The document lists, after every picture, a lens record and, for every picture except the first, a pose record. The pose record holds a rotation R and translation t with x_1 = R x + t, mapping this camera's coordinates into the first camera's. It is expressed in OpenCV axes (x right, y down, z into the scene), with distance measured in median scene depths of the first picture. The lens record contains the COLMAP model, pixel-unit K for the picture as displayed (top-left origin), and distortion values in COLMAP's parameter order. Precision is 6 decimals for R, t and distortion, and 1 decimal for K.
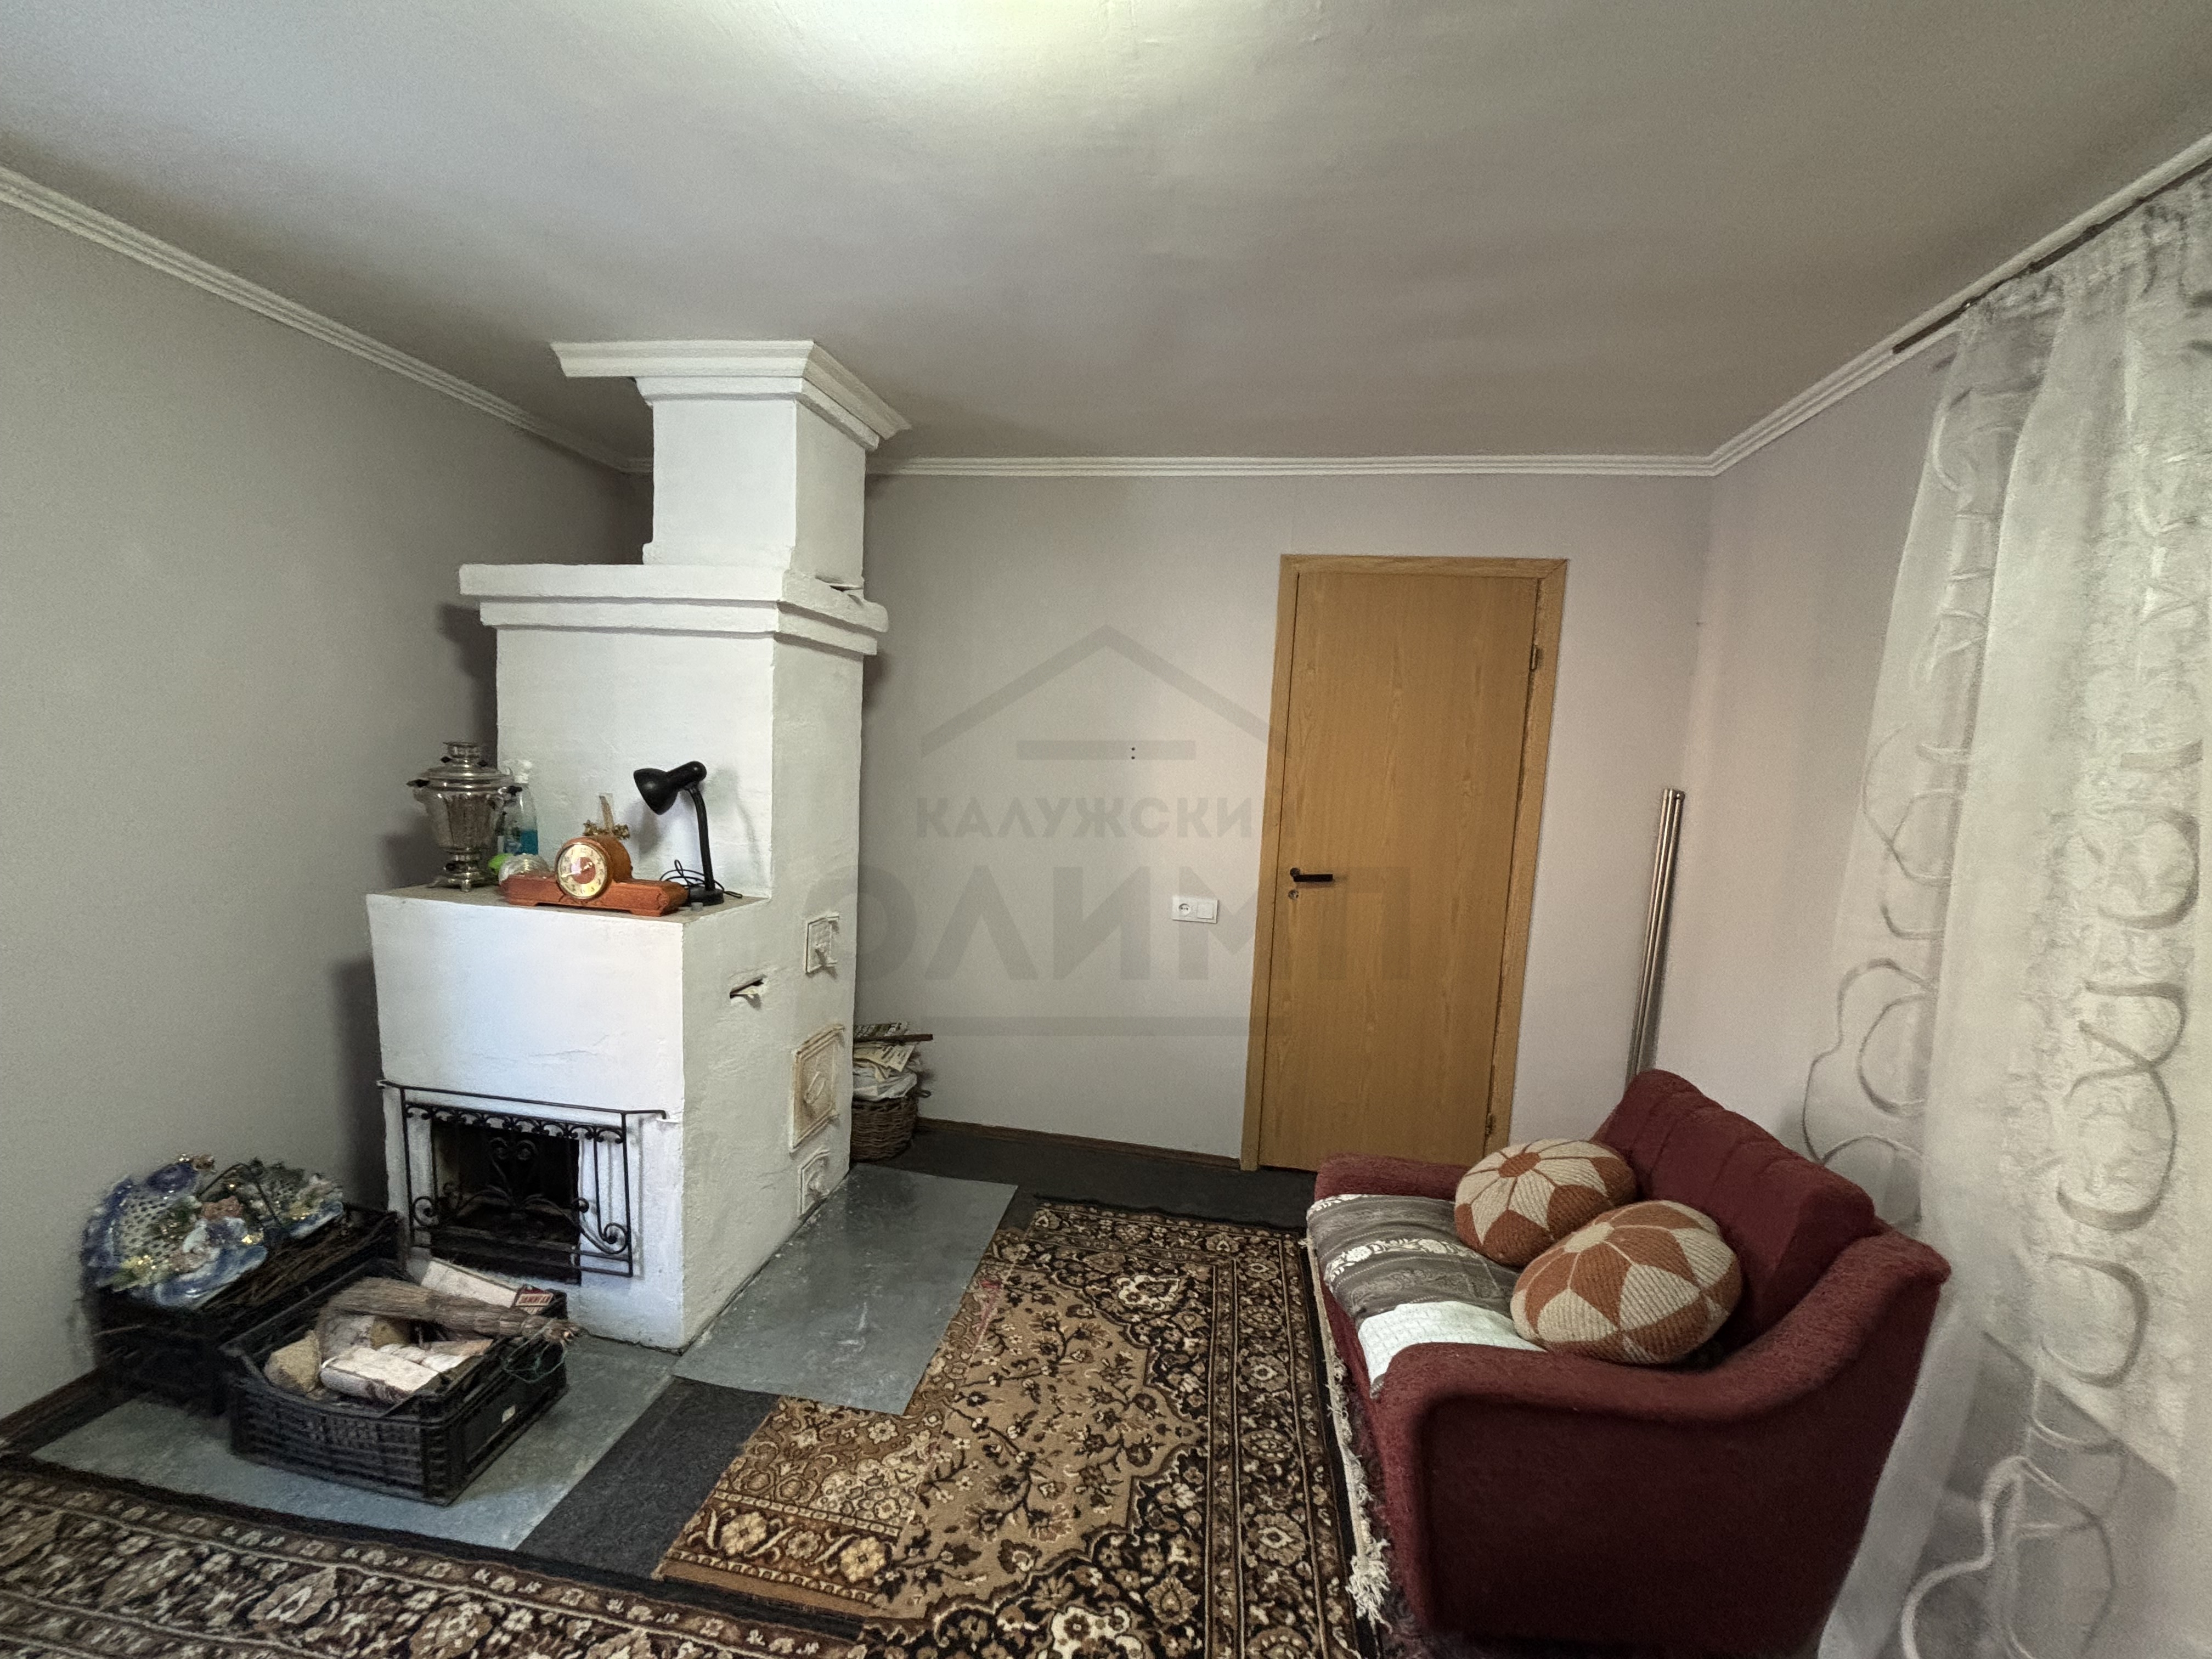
lens RADIAL K [[891.1, 0, 1101.6], [0, 891.1, 834.3], [0, 0, 1]] dist [-0.008332, 0.006139]
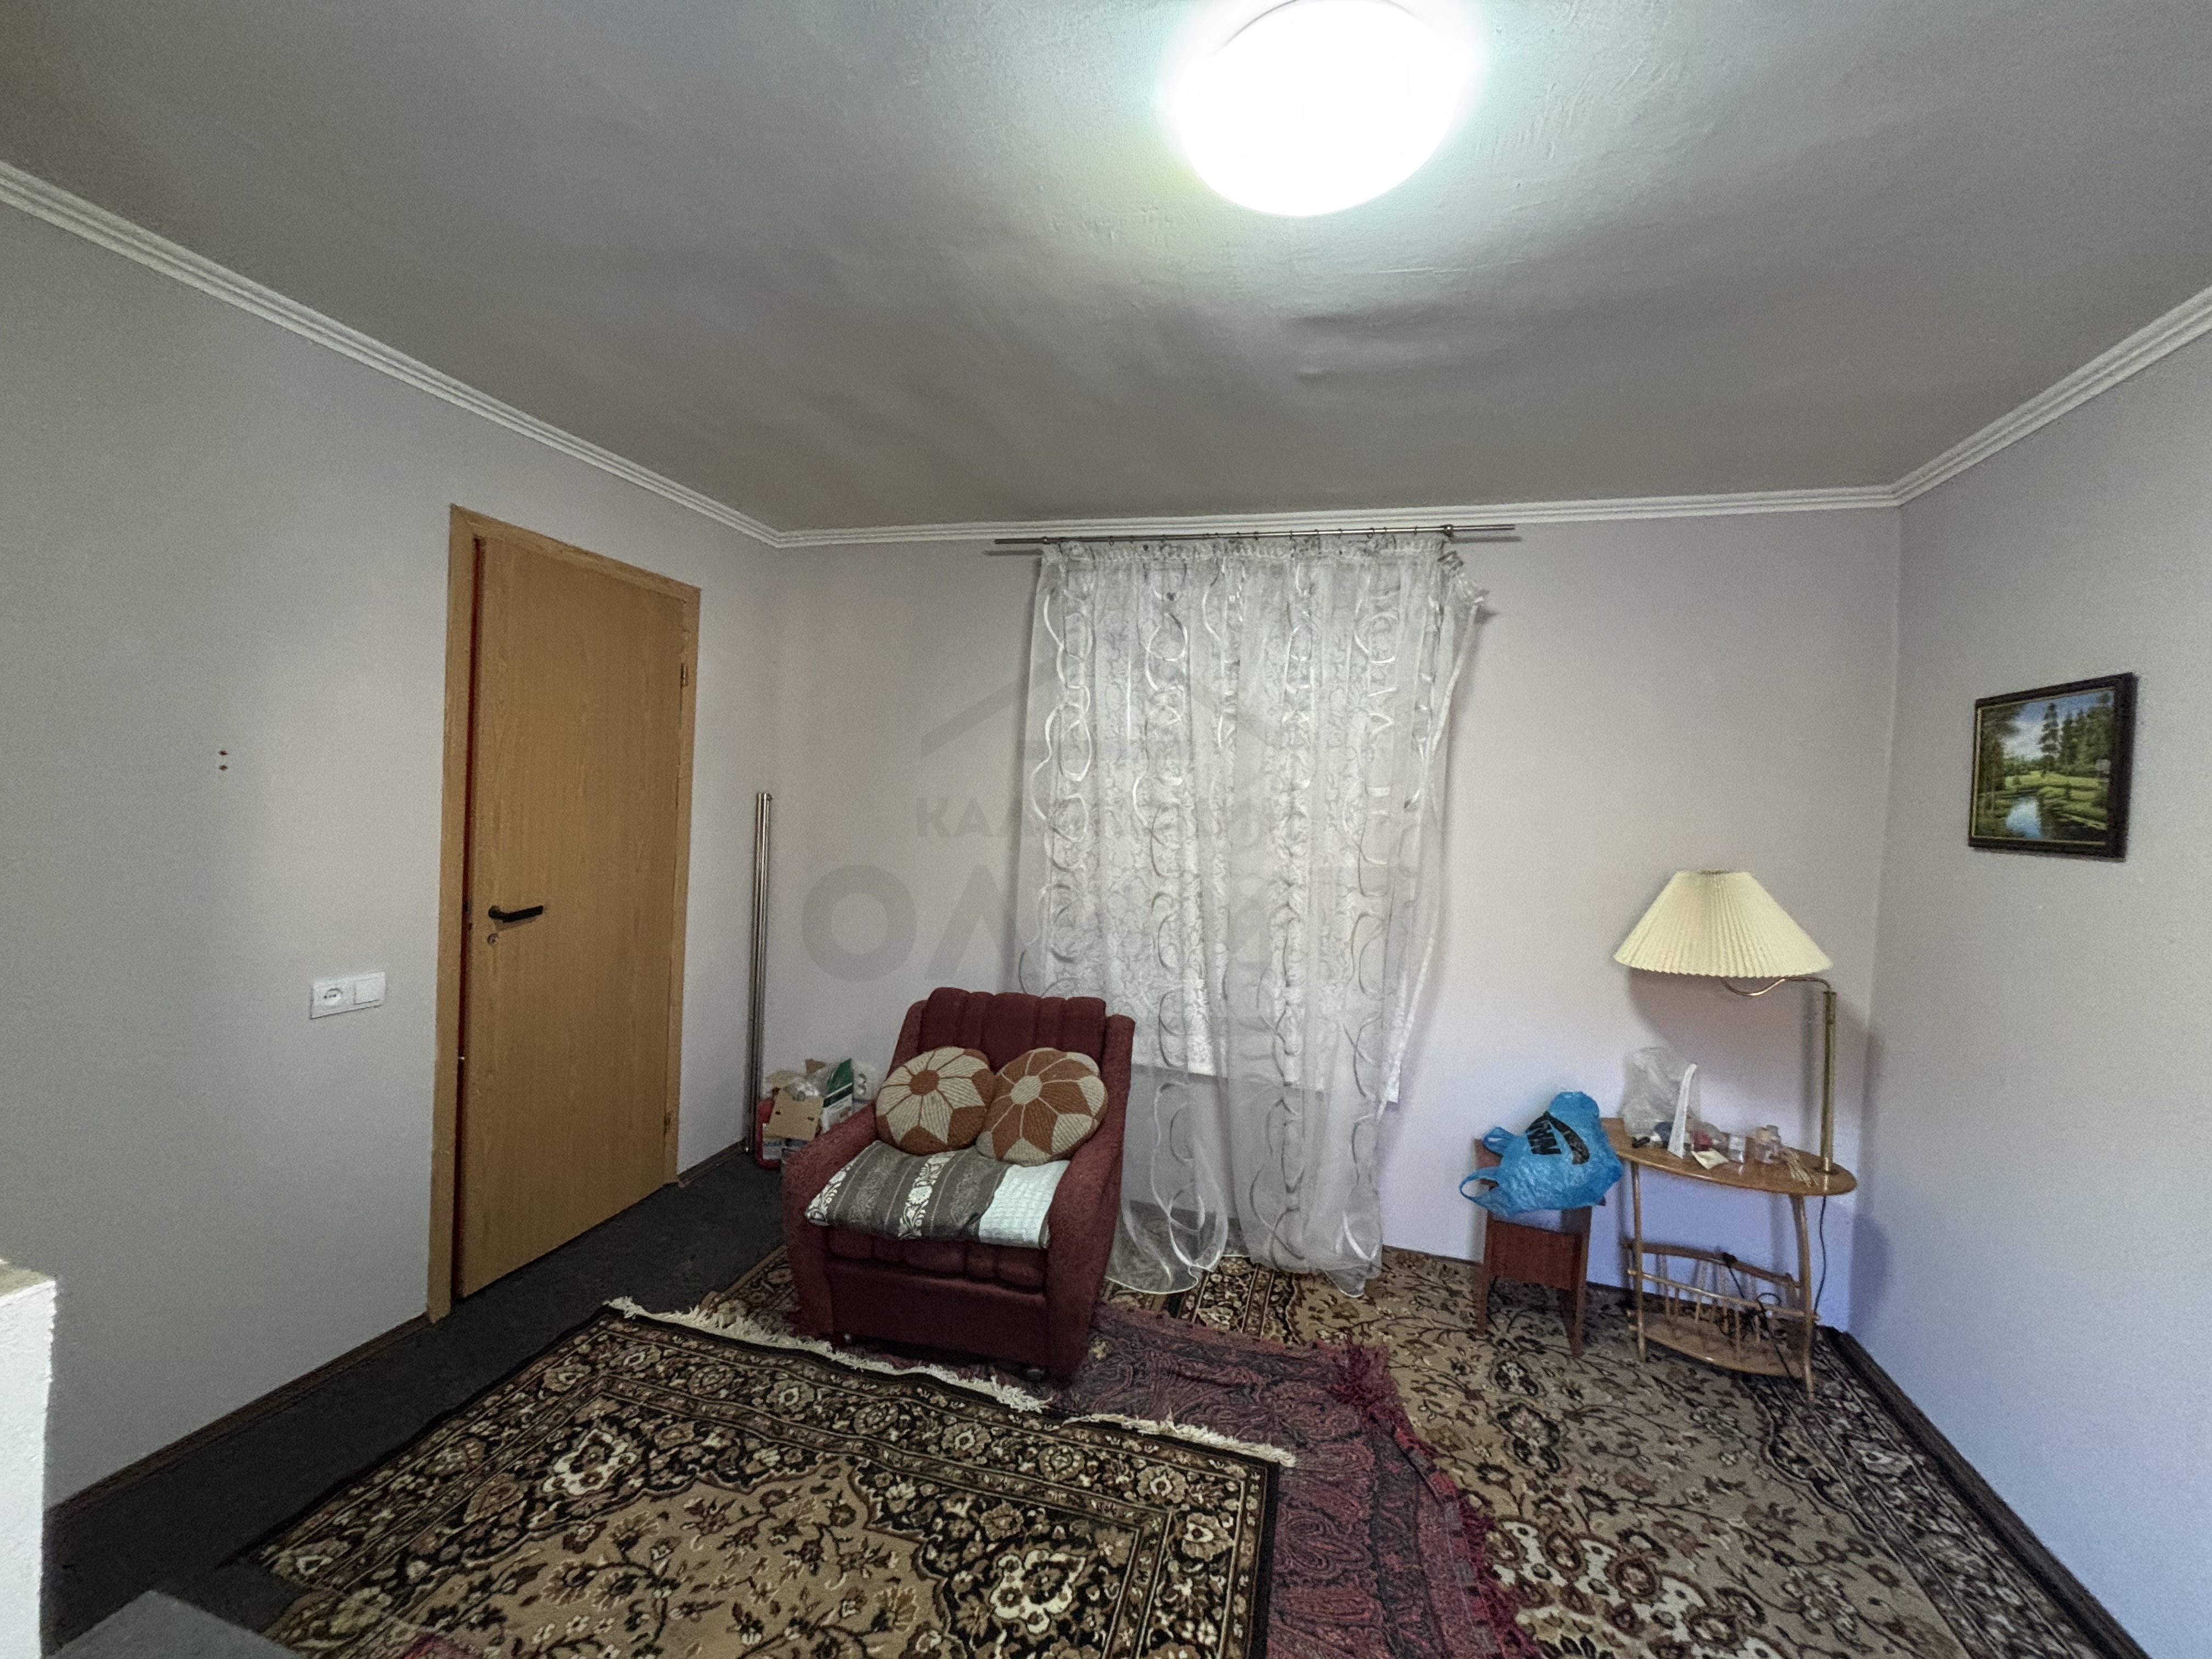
lens RADIAL K [[889.1, 0, 1102.3], [0, 889.1, 828.3], [0, 0, 1]] dist [0.001526, 0.000448]
pose [[0.122823, -0.075108, 0.989582, -0.735771], [0.059644, 0.995888, 0.068184, -0.077896], [-0.990635, 0.050648, 0.126798, 0.509791]]
